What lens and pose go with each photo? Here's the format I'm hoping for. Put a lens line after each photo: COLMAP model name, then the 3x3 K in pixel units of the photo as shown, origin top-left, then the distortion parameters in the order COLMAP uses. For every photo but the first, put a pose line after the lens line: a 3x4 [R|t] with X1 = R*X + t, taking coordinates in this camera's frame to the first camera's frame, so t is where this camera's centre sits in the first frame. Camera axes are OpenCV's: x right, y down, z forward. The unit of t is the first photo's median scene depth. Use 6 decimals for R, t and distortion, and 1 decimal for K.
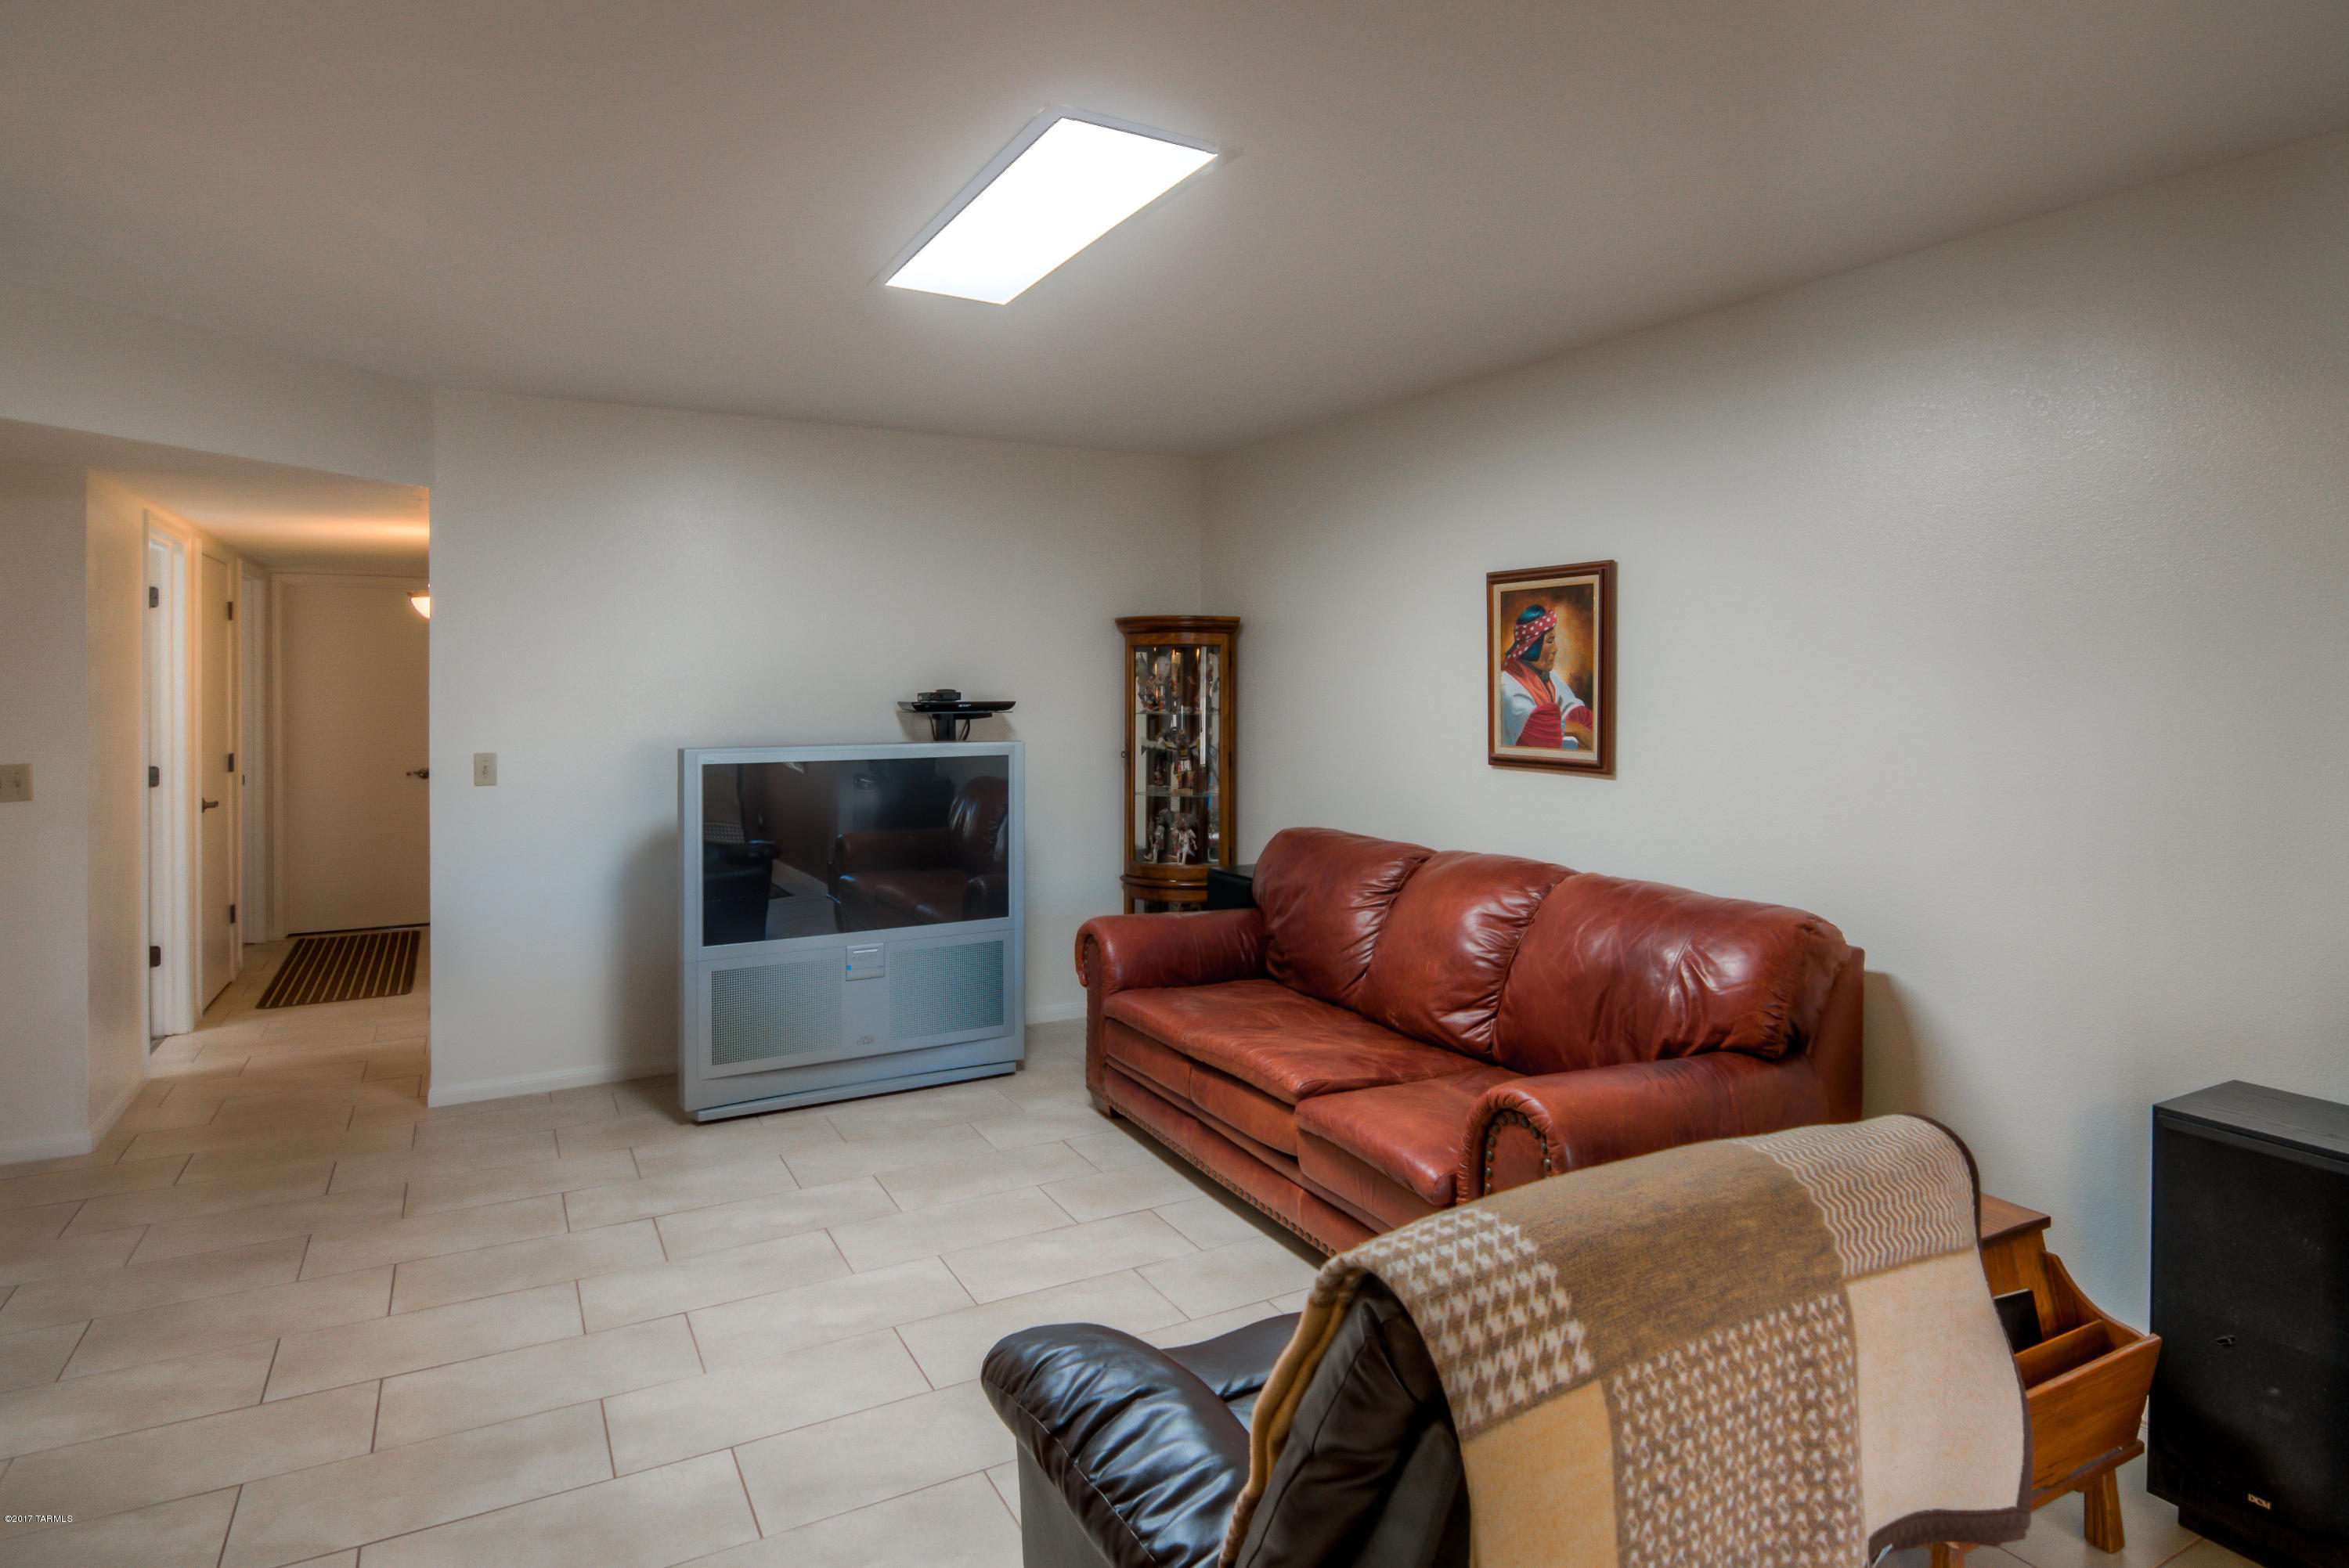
lens RADIAL K [[1290.6, 0, 1173.0], [0, 1290.6, 680.7], [0, 0, 1]] dist [-0.008024, -0.002056]
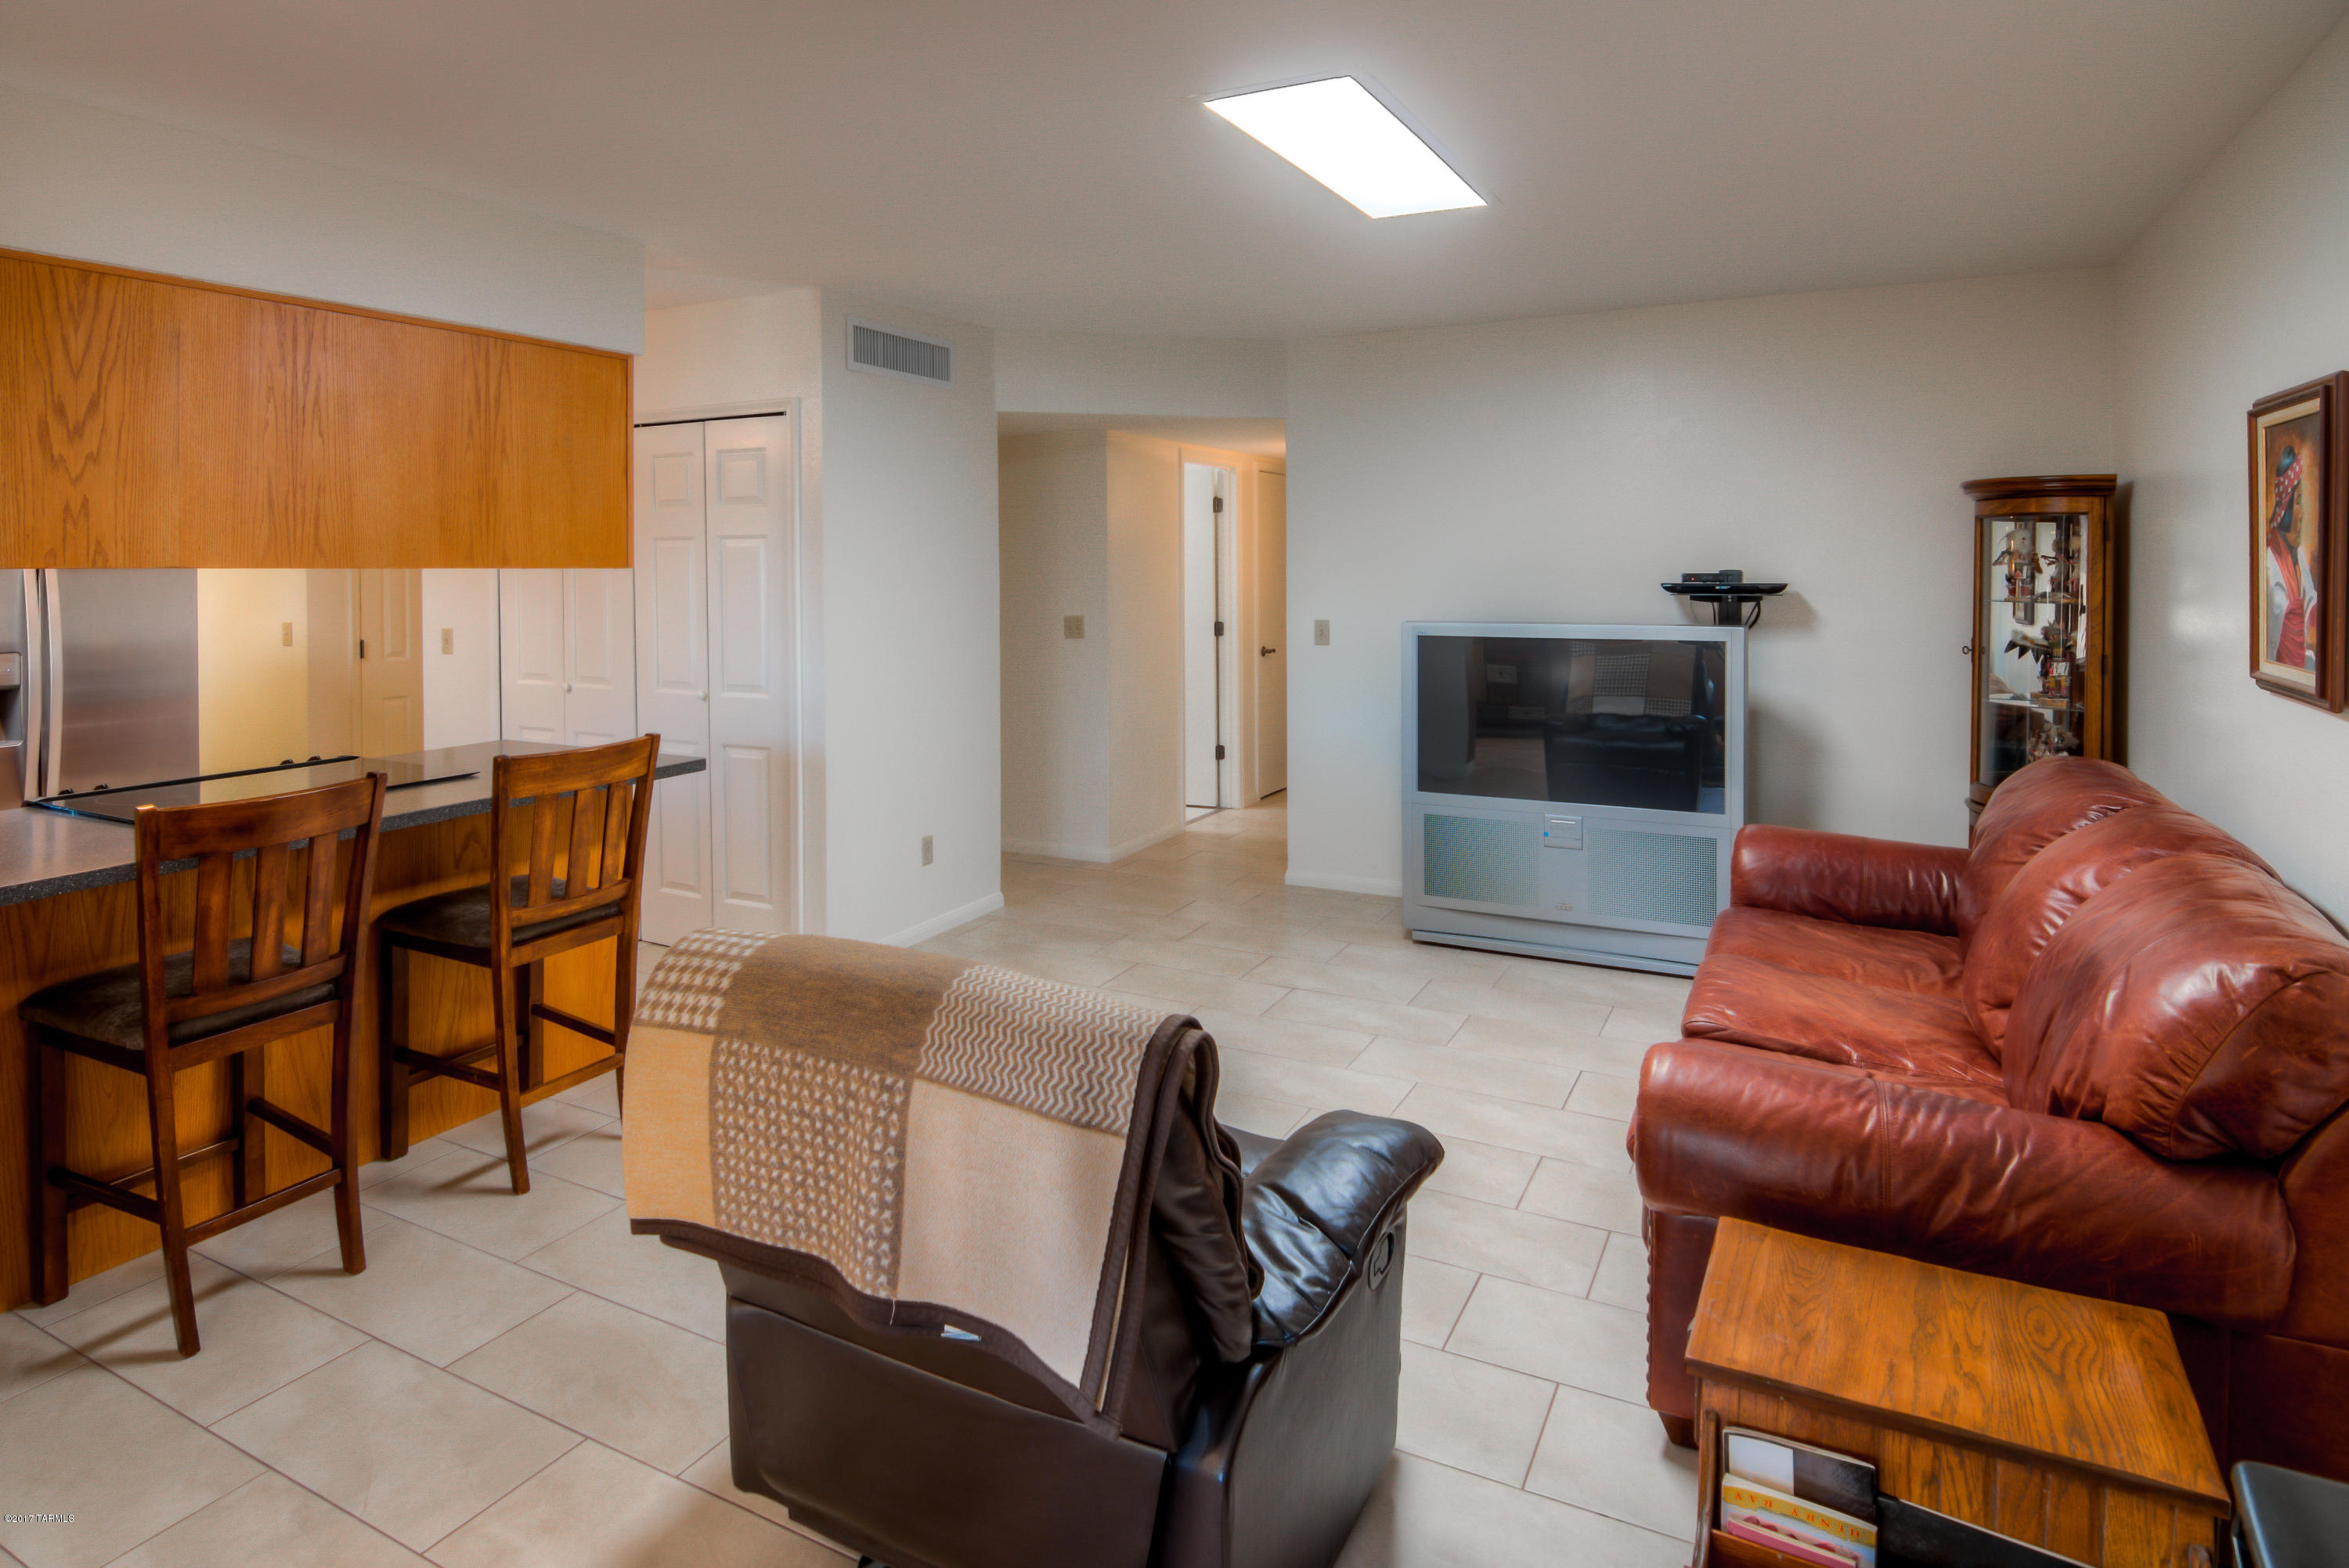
lens RADIAL K [[1292.2, 0, 1128.8], [0, 1292.2, 580.1], [0, 0, 1]] dist [-0.001017, -0.014476]
pose [[0.542933, 0.009253, -0.839725, 0.518825], [0.006923, 0.999856, 0.015494, -0.005250], [0.839748, -0.014225, 0.542790, 0.162223]]
